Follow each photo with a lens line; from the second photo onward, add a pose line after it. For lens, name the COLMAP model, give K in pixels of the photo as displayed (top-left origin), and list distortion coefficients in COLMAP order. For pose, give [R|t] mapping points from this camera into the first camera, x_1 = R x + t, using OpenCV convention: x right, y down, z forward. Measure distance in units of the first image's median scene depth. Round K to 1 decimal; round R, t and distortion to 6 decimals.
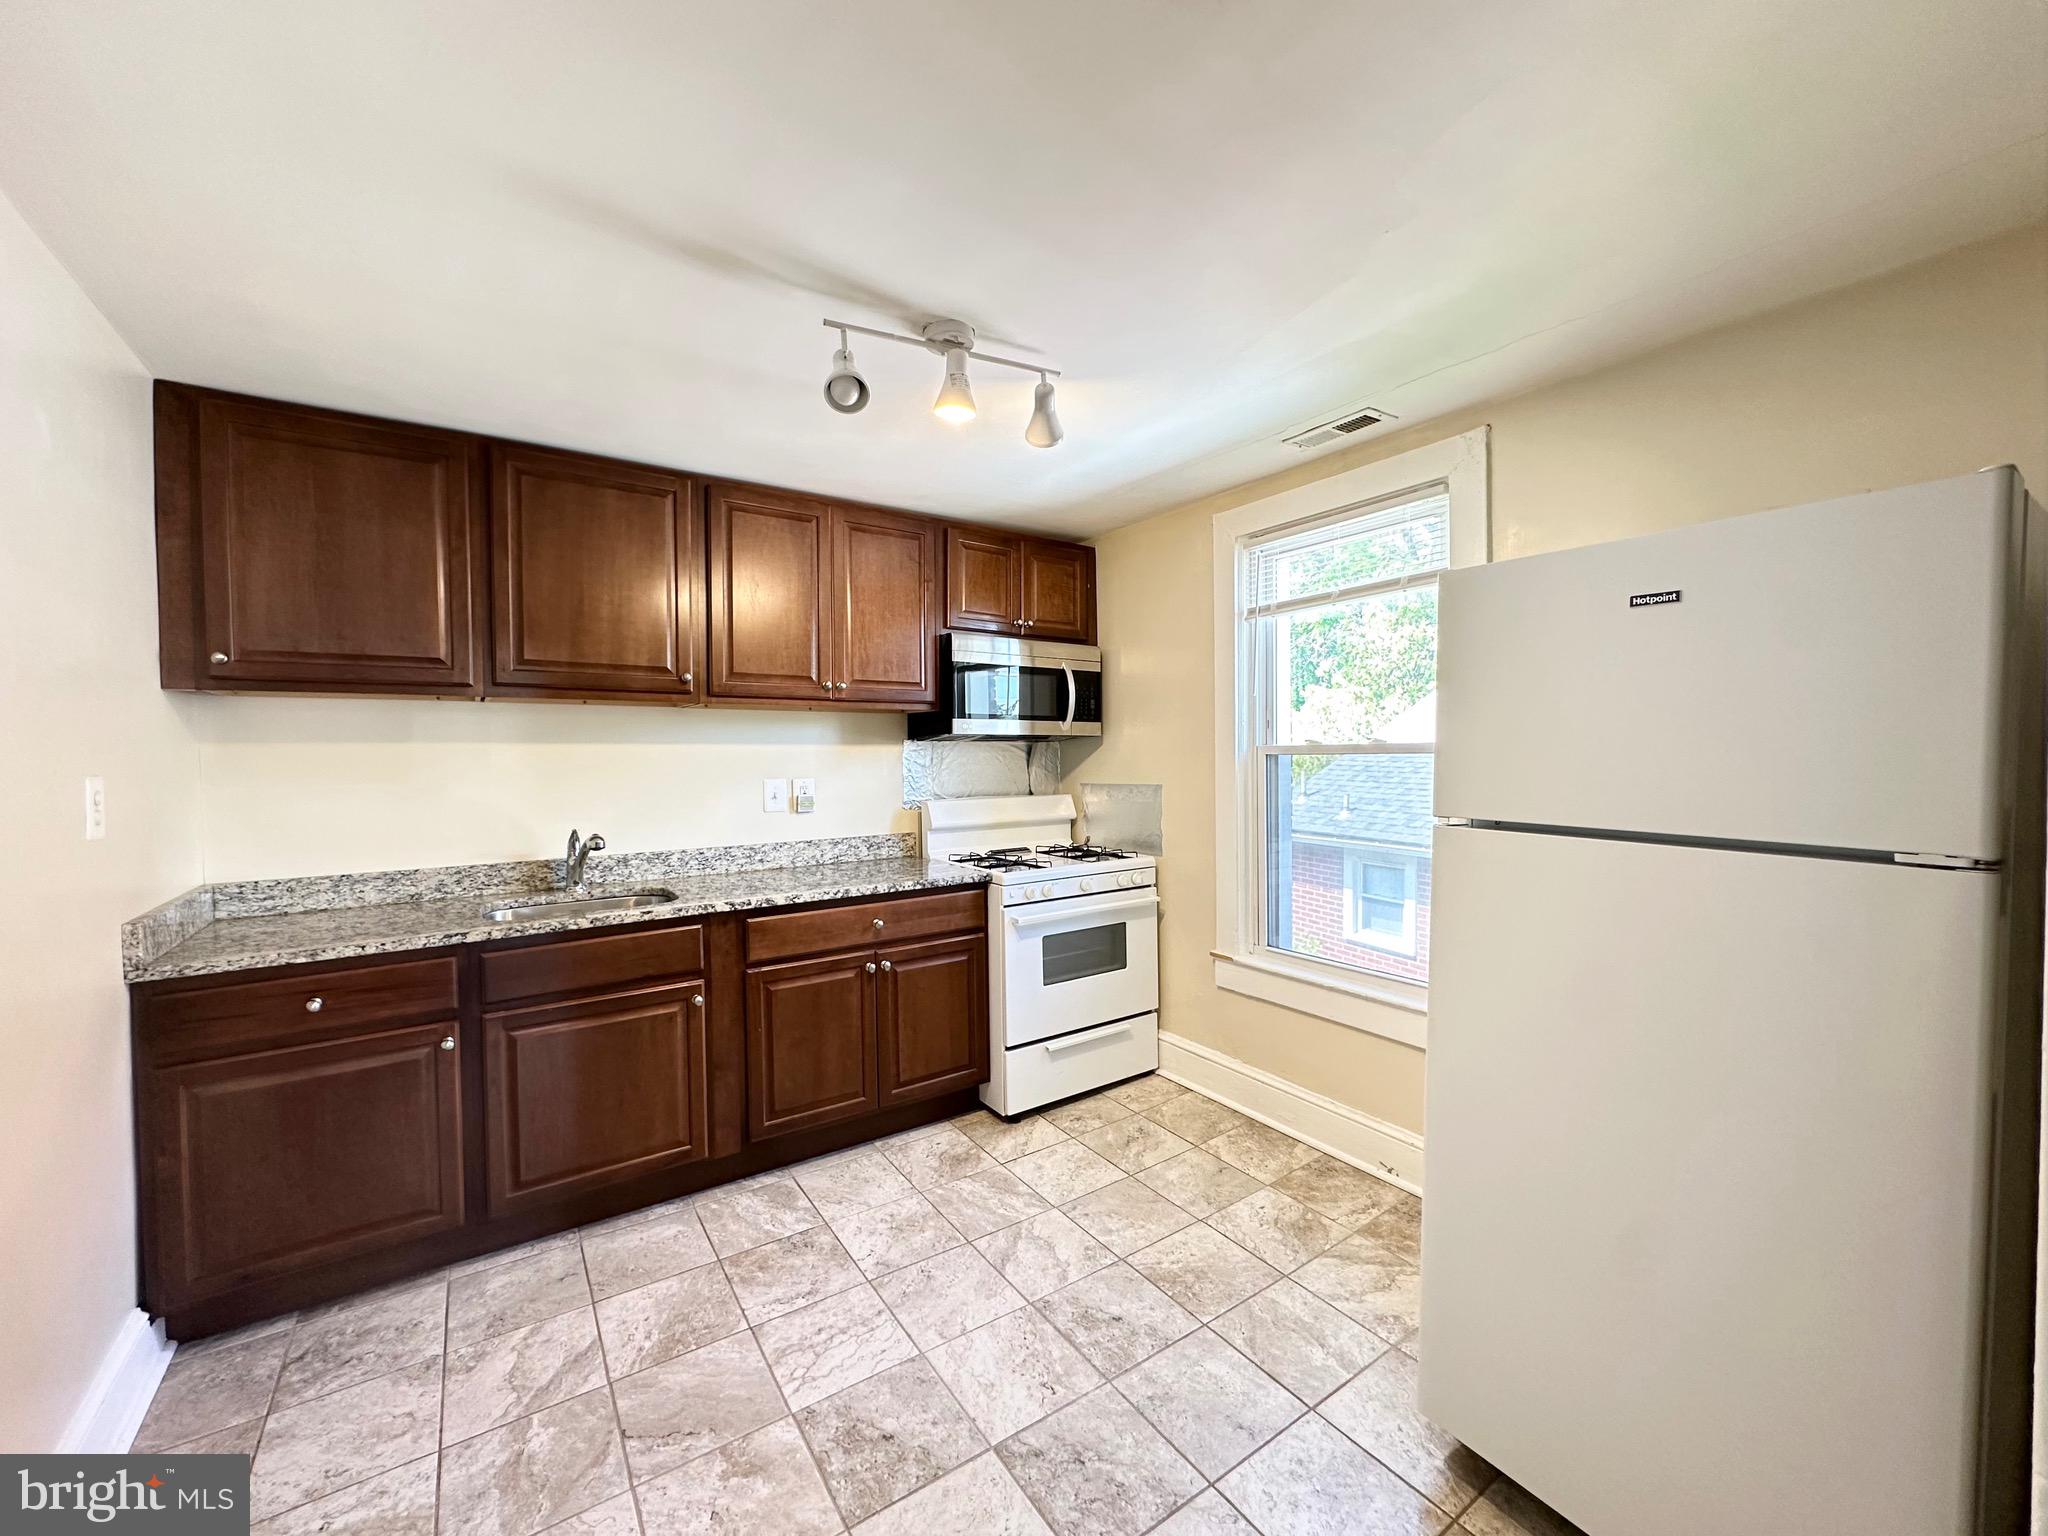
lens RADIAL K [[818.1, 0, 1026.2], [0, 818.1, 769.6], [0, 0, 1]] dist [-0.001130, 0.000377]
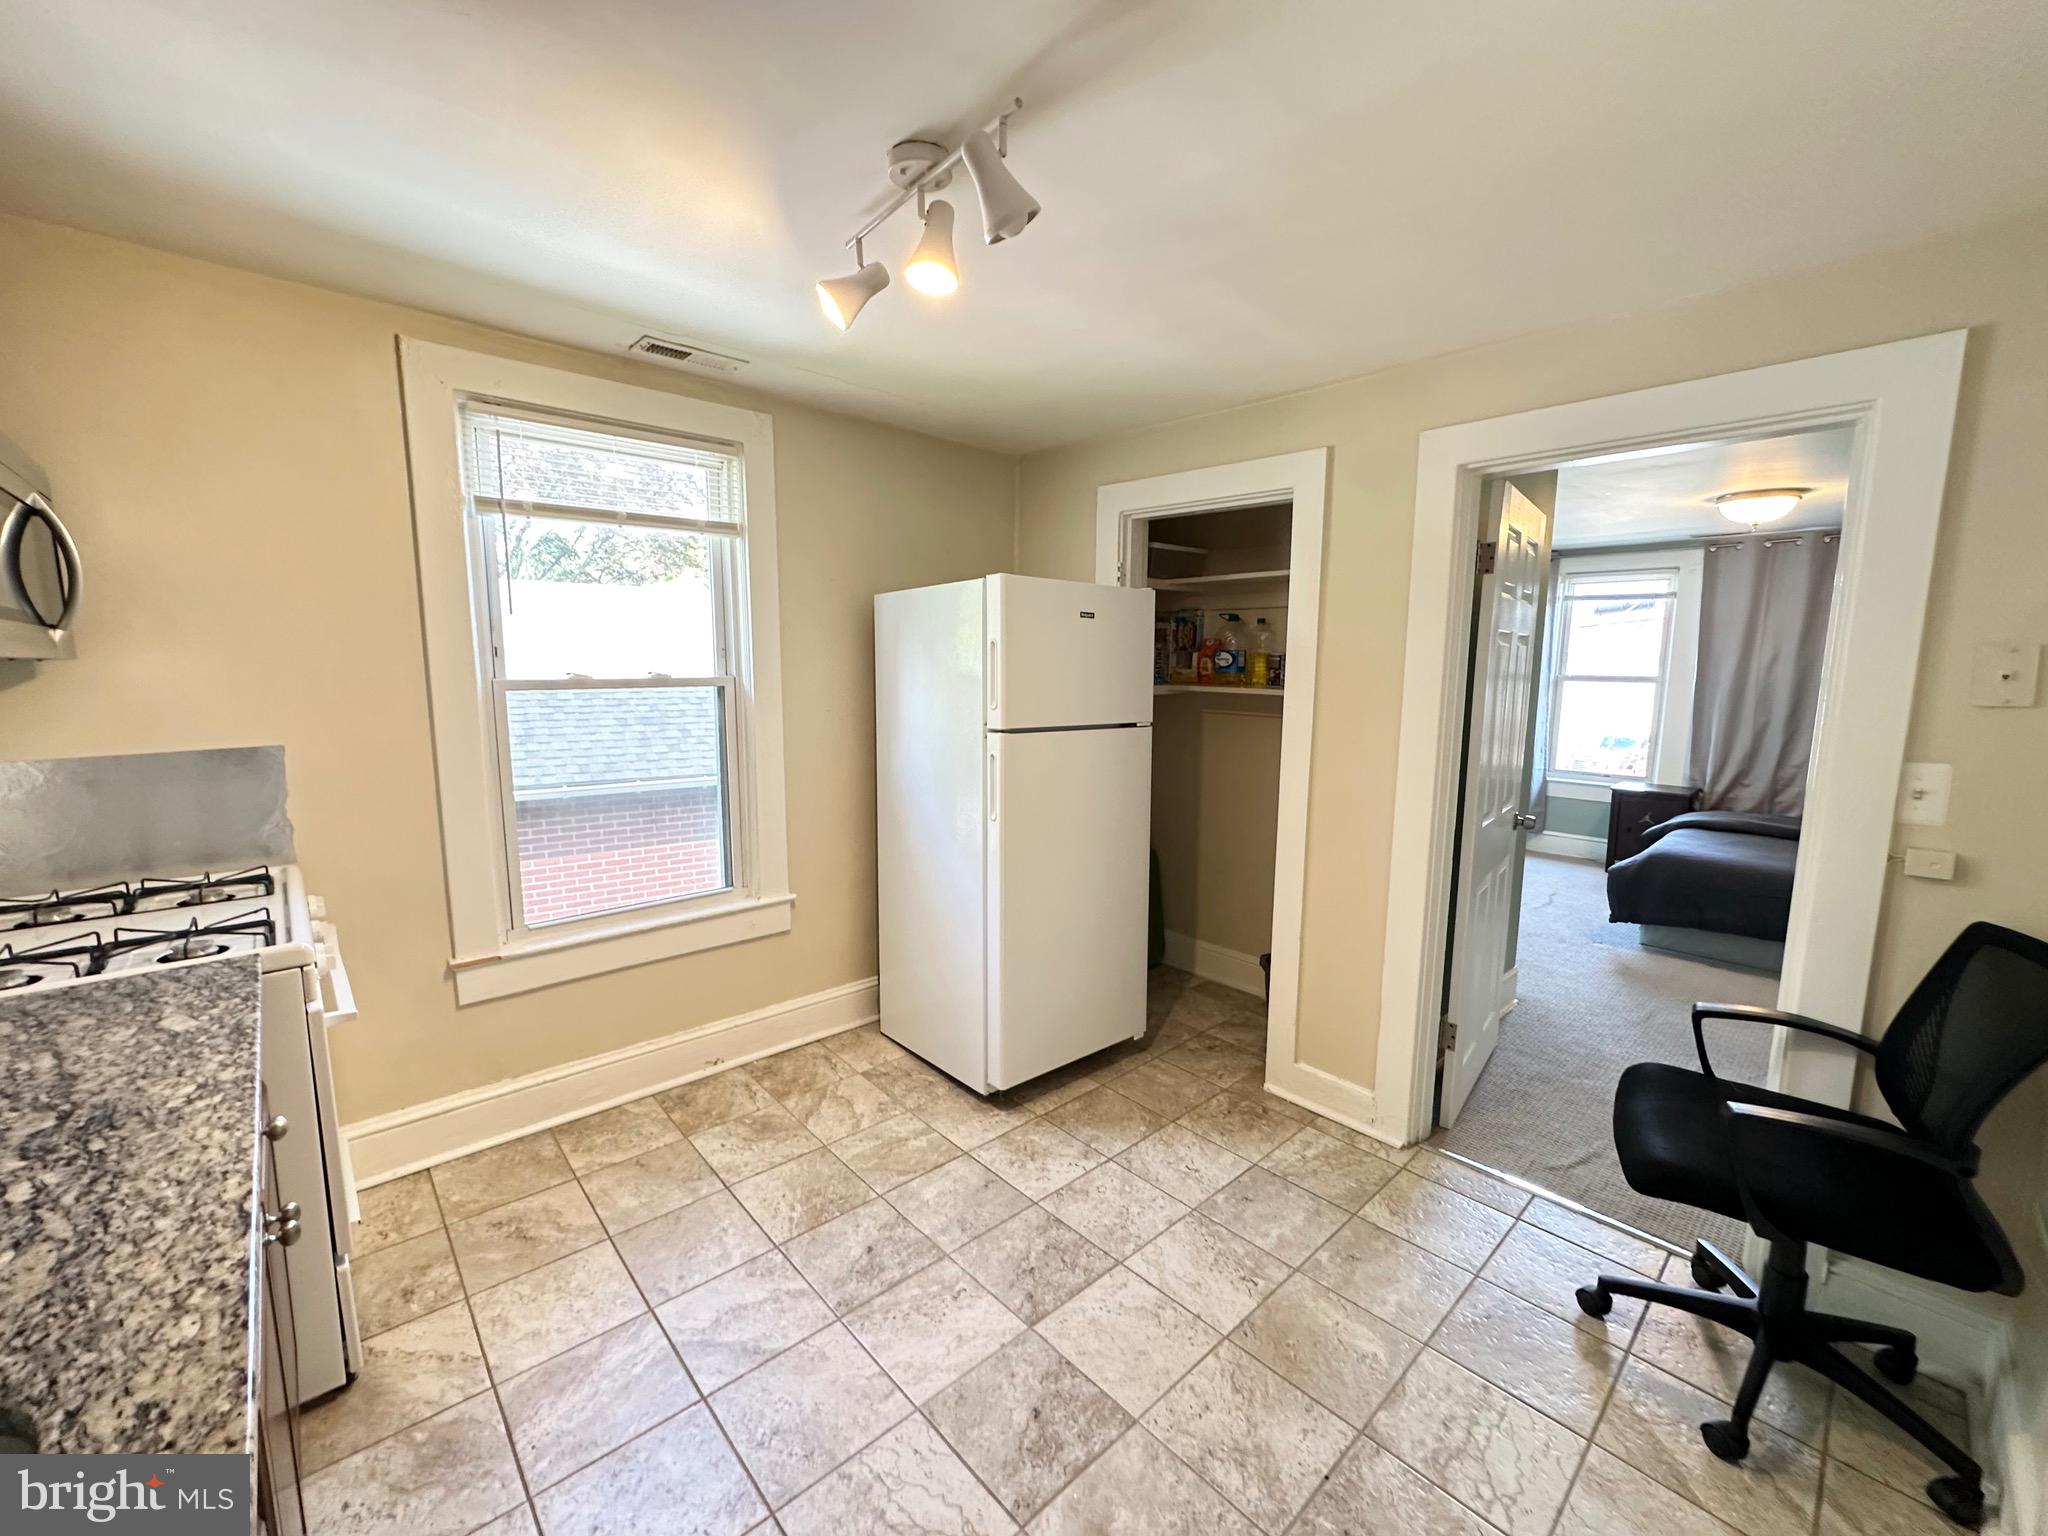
lens RADIAL K [[818.1, 0, 1026.2], [0, 818.1, 769.6], [0, 0, 1]] dist [-0.001130, 0.000377]
pose [[-0.149031, -0.119244, 0.981616, -0.751053], [0.017256, 0.992237, 0.123155, -0.041302], [-0.988682, 0.035292, -0.145816, 0.825417]]
